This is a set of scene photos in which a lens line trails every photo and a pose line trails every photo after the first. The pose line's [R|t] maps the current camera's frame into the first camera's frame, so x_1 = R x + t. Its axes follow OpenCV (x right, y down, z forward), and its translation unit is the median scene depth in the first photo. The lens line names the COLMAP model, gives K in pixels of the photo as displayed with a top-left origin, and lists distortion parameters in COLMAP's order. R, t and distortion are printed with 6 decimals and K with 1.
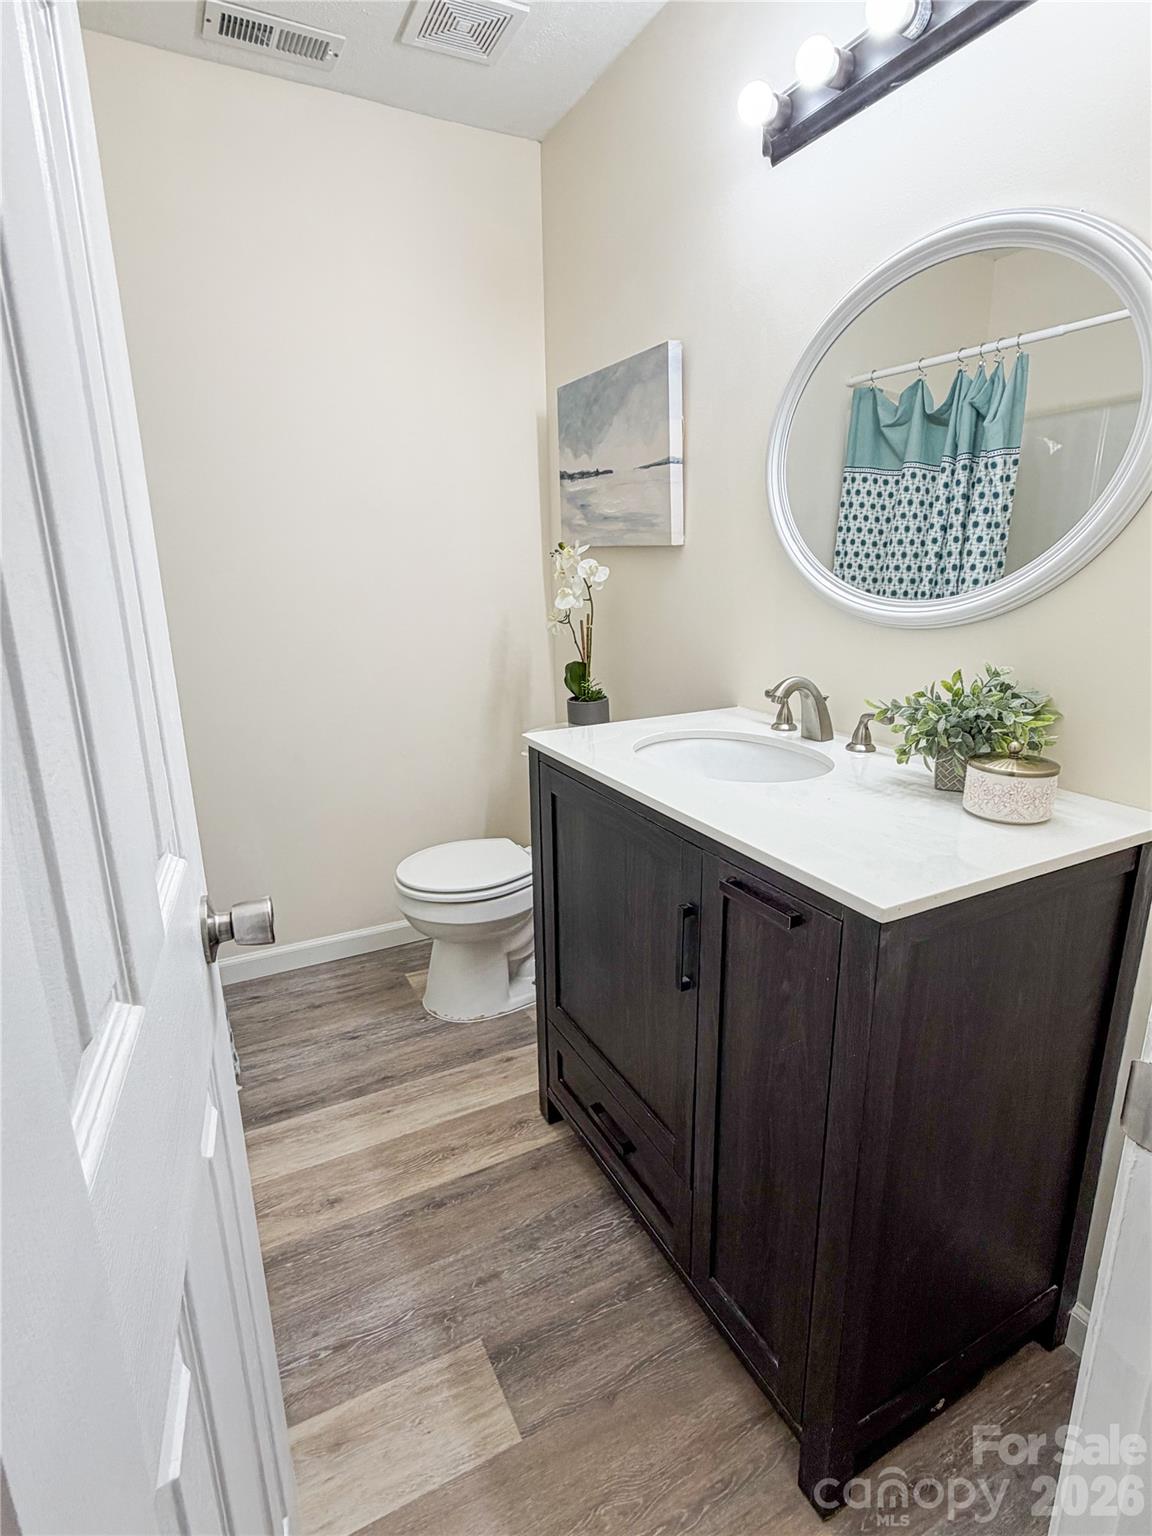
lens RADIAL K [[813.9, 0, 591.5], [0, 813.9, 771.5], [0, 0, 1]] dist [0.002414, -0.002775]
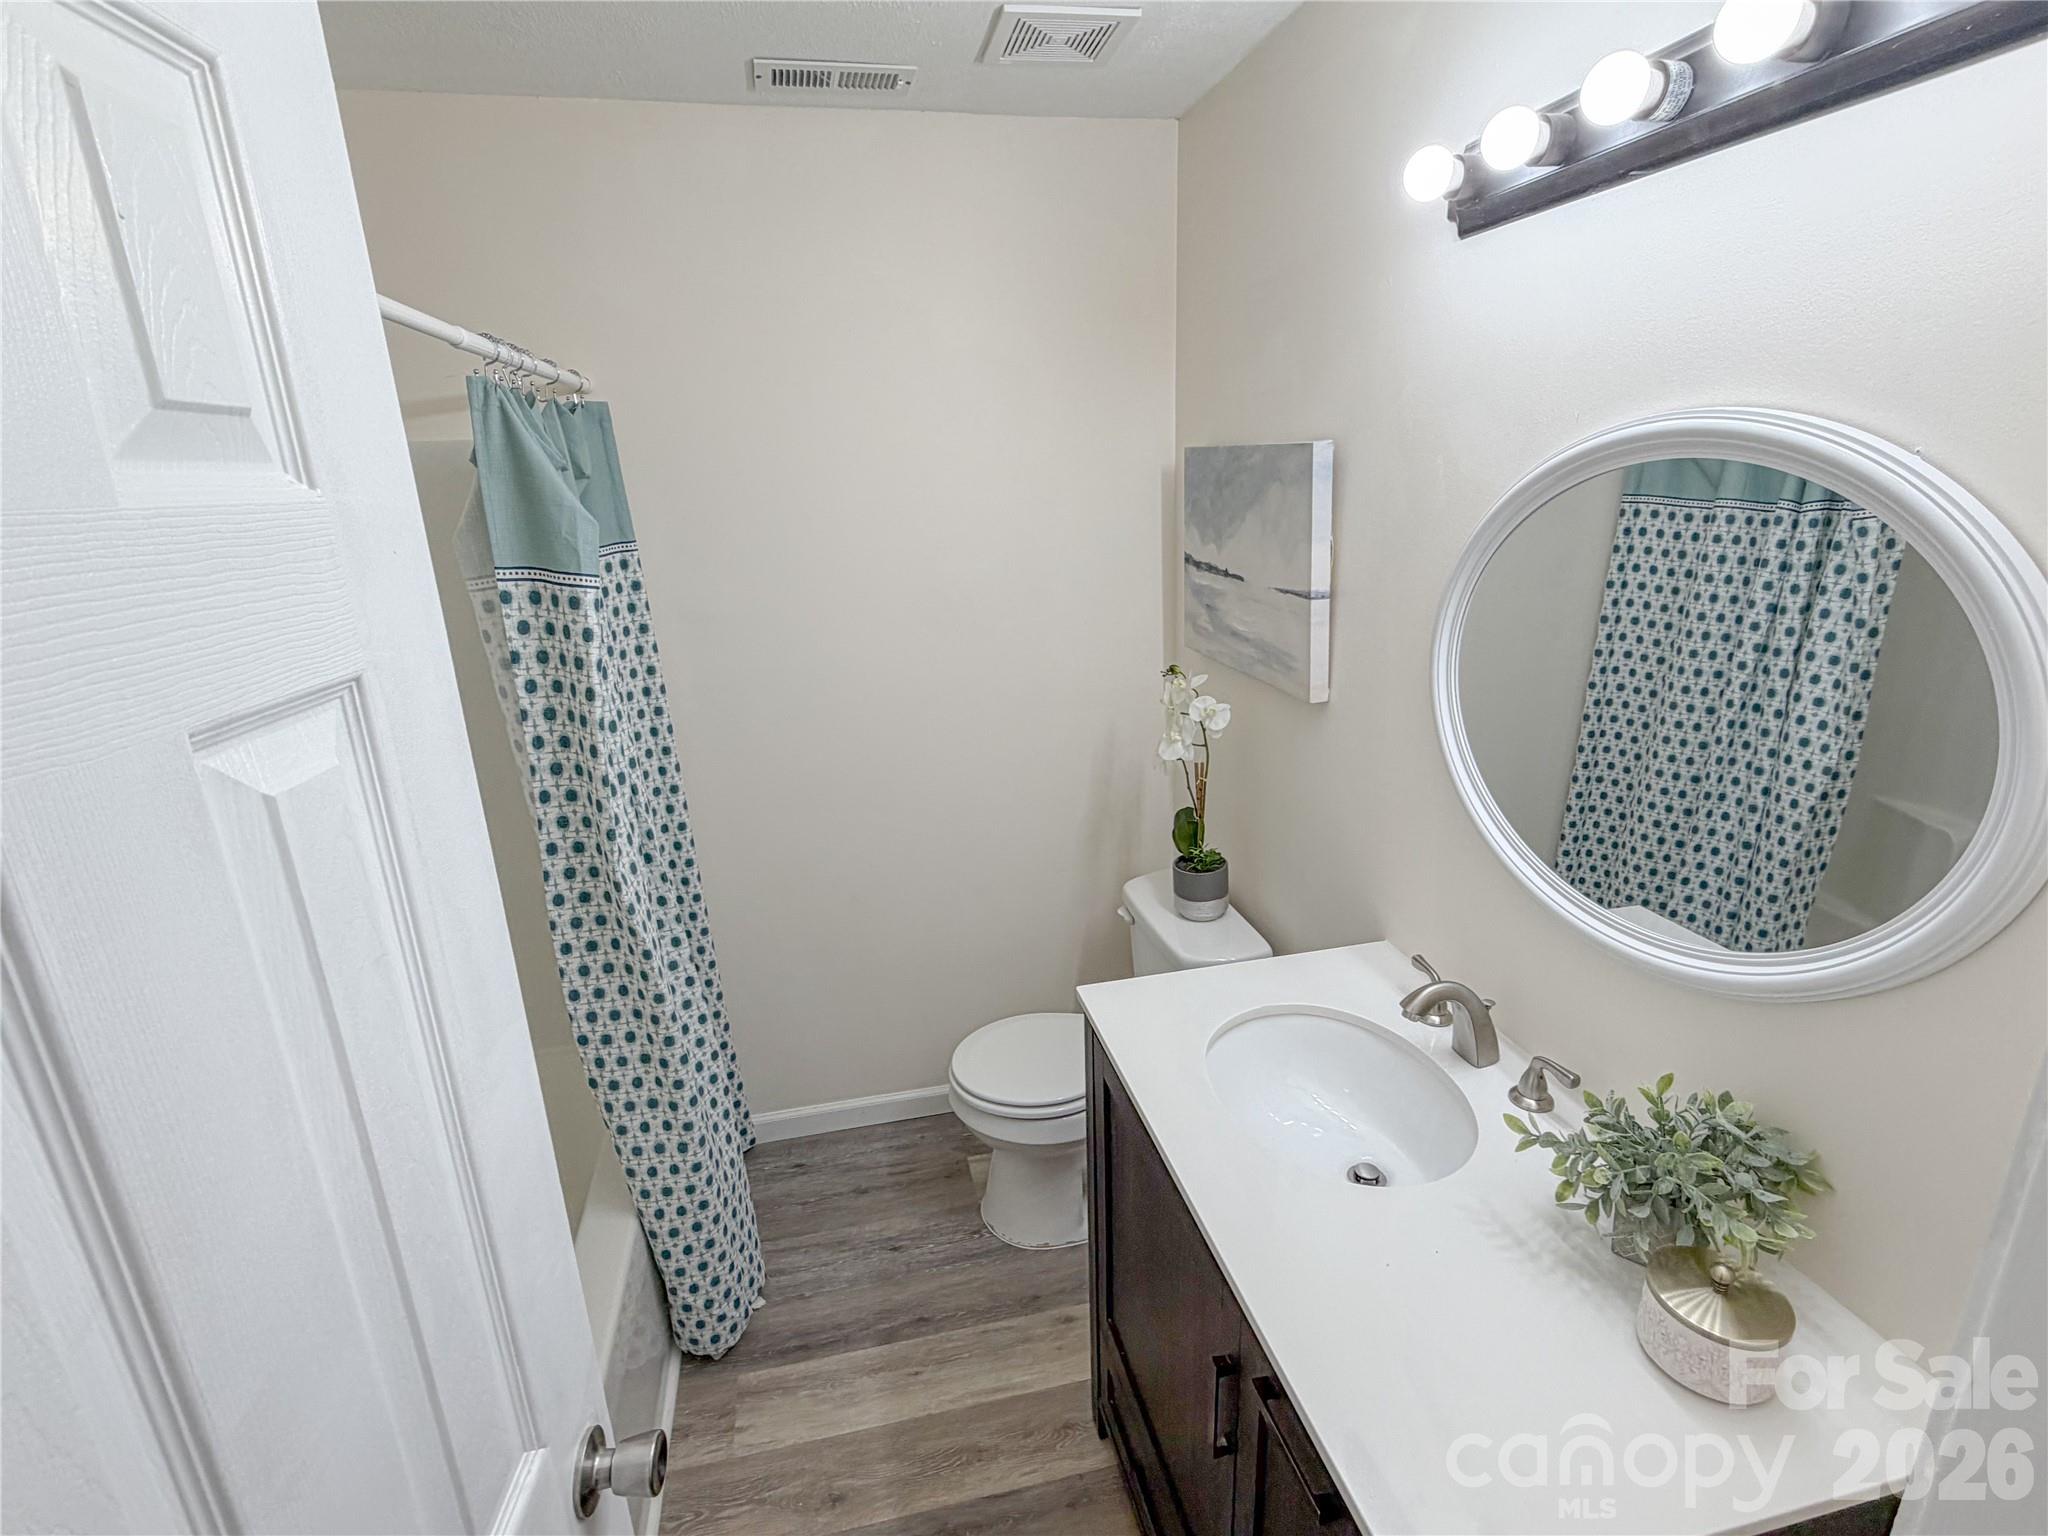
lens RADIAL K [[1020.1, 0, 1015.2], [0, 1020.1, 769.1], [0, 0, 1]] dist [-0.000458, 0.001276]
pose [[0.962138, 0.056787, -0.266582, 0.084047], [-0.044111, 0.997604, 0.053305, -0.236478], [0.268970, -0.039528, 0.962337, 0.030875]]
